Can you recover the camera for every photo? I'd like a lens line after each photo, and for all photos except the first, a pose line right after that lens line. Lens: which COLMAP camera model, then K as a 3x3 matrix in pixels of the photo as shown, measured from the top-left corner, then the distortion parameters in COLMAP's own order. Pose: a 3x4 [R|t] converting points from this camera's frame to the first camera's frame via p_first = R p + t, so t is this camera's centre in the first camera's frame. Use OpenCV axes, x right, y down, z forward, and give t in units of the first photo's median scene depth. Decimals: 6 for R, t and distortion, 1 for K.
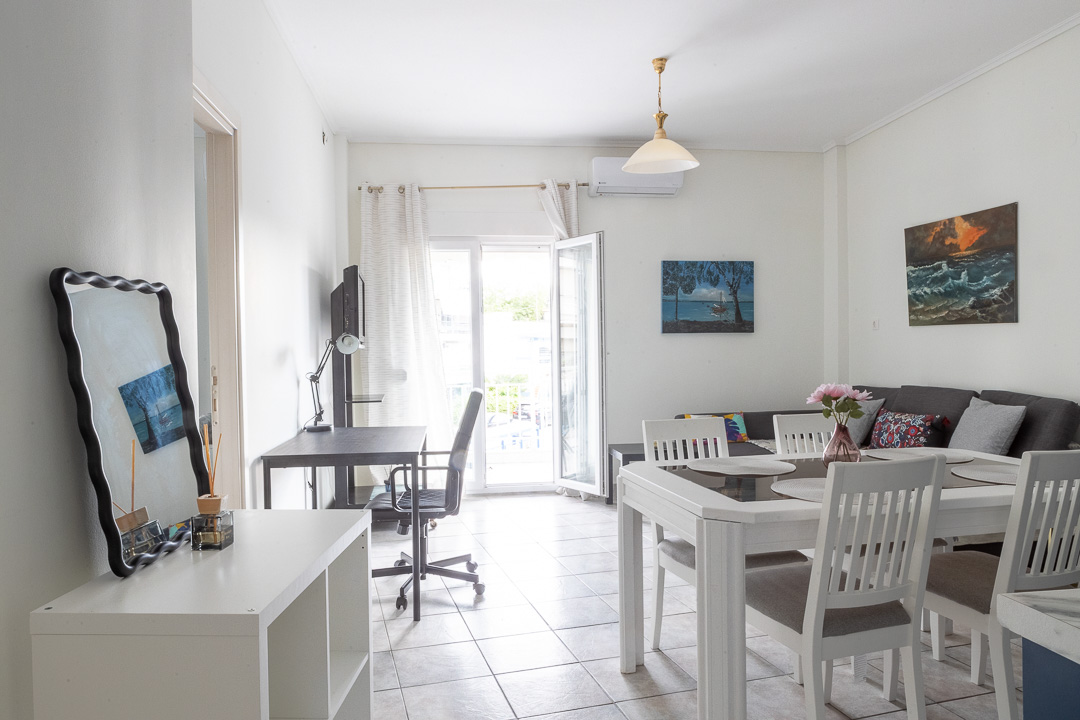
lens RADIAL K [[733.3, 0, 533.1], [0, 733.3, 354.9], [0, 0, 1]] dist [-0.016141, 0.007607]
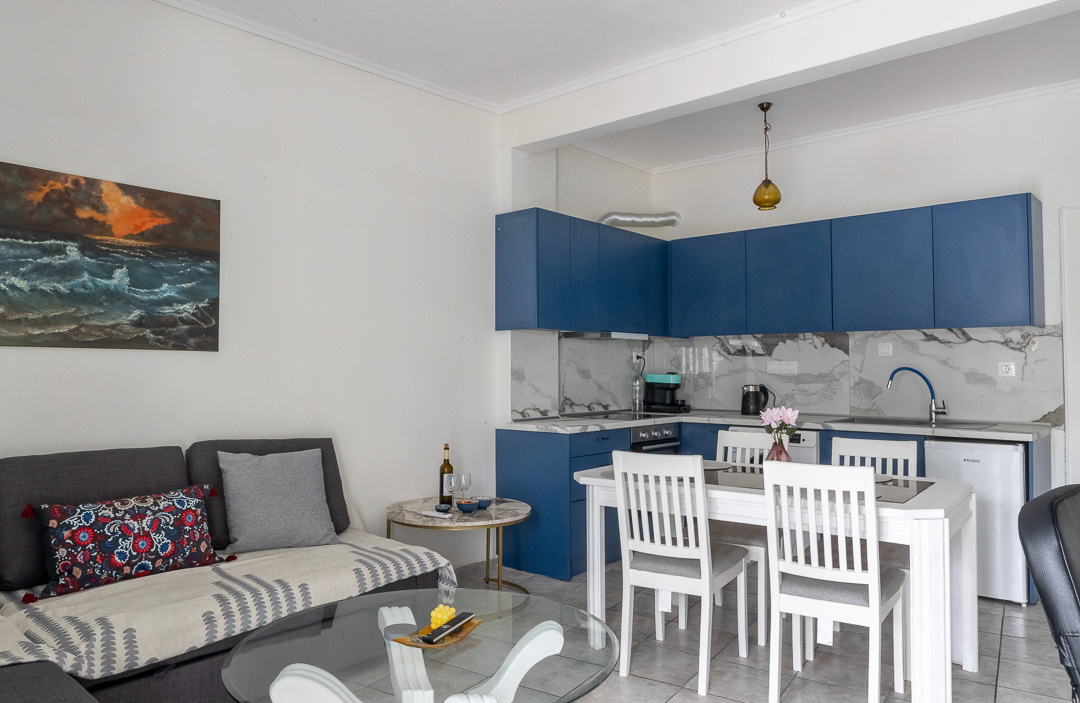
lens RADIAL K [[757.5, 0, 535.8], [0, 757.5, 338.9], [0, 0, 1]] dist [-0.006068, 0.004477]
pose [[-0.640415, 0.039477, 0.767014, -0.169194], [0.015079, 0.999132, -0.038833, -0.019194], [-0.767881, -0.013303, -0.640455, 1.151888]]
